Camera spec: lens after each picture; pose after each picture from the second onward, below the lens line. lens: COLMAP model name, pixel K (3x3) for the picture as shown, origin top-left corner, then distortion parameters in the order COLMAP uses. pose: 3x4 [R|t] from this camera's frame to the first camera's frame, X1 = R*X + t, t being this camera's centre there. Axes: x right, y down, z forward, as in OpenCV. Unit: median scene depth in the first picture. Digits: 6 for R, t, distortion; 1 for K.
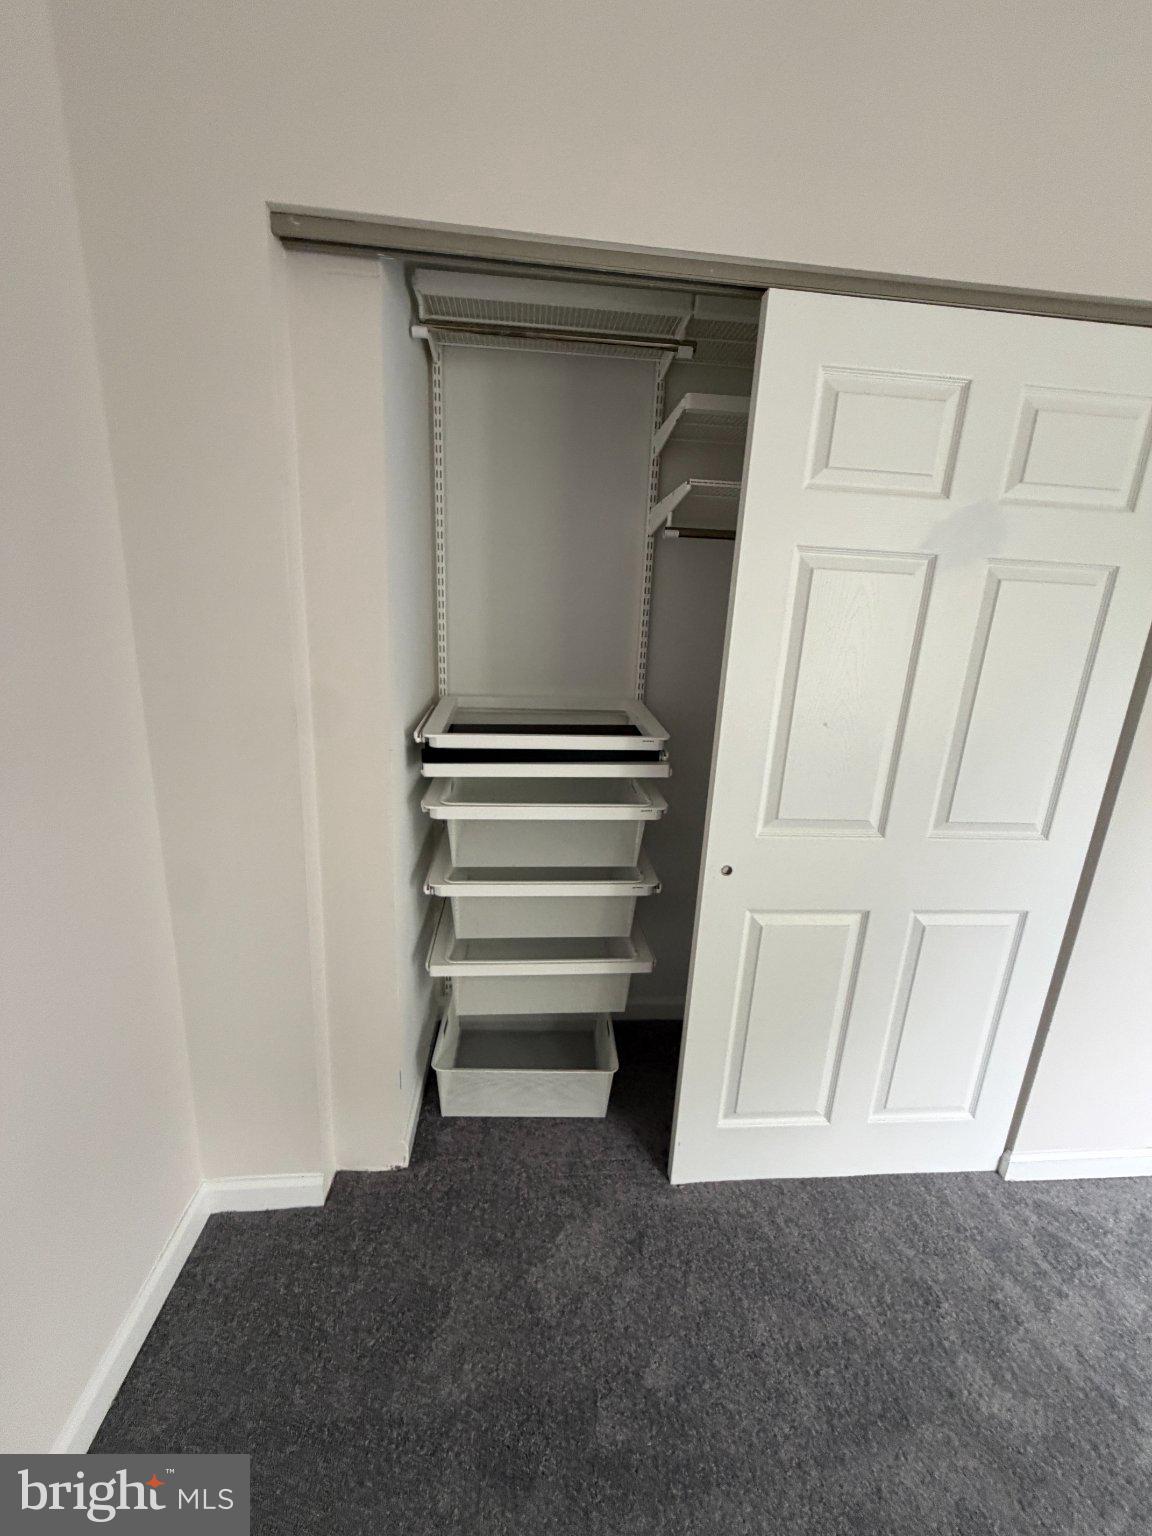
lens RADIAL K [[612.3, 0, 574.1], [0, 612.3, 768.6], [0, 0, 1]] dist [-0.000656, 0.000073]
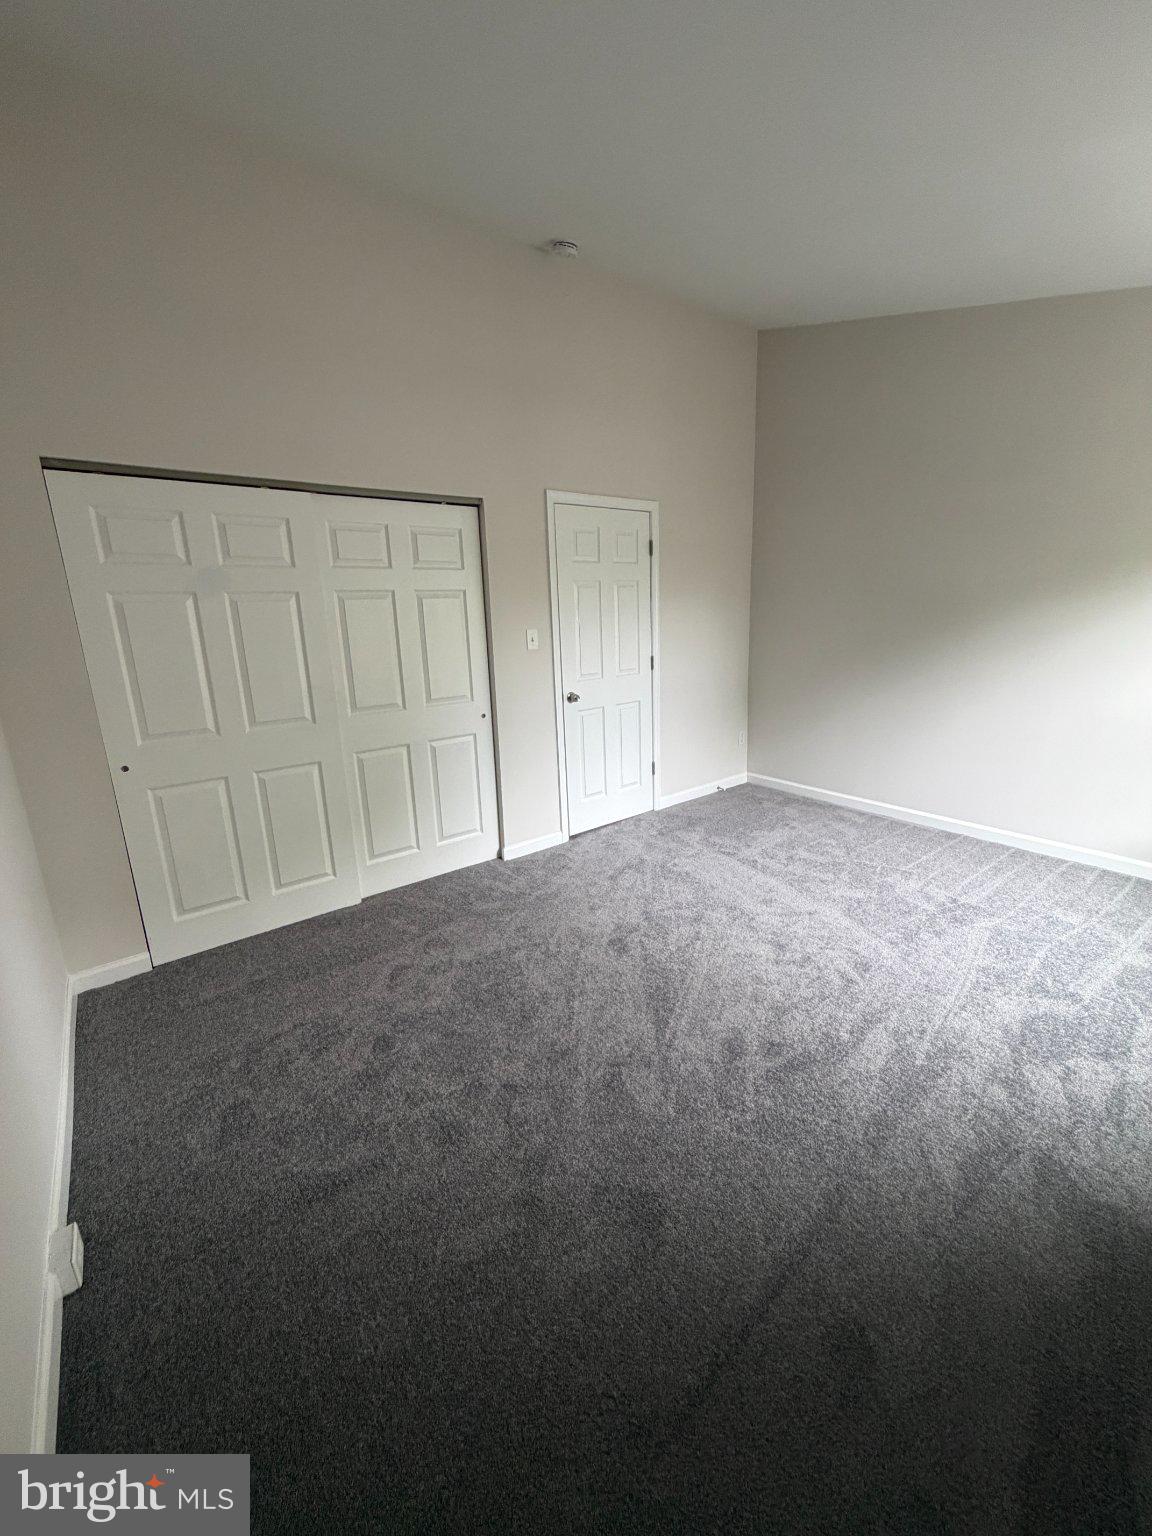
lens RADIAL K [[612.3, 0, 570.6], [0, 612.3, 770.0], [0, 0, 1]] dist [-0.000656, 0.000073]
pose [[0.840558, -0.204942, 0.501460, -0.174628], [0.202184, 0.977472, 0.060578, 0.309278], [-0.502578, 0.050468, 0.863058, -1.265857]]
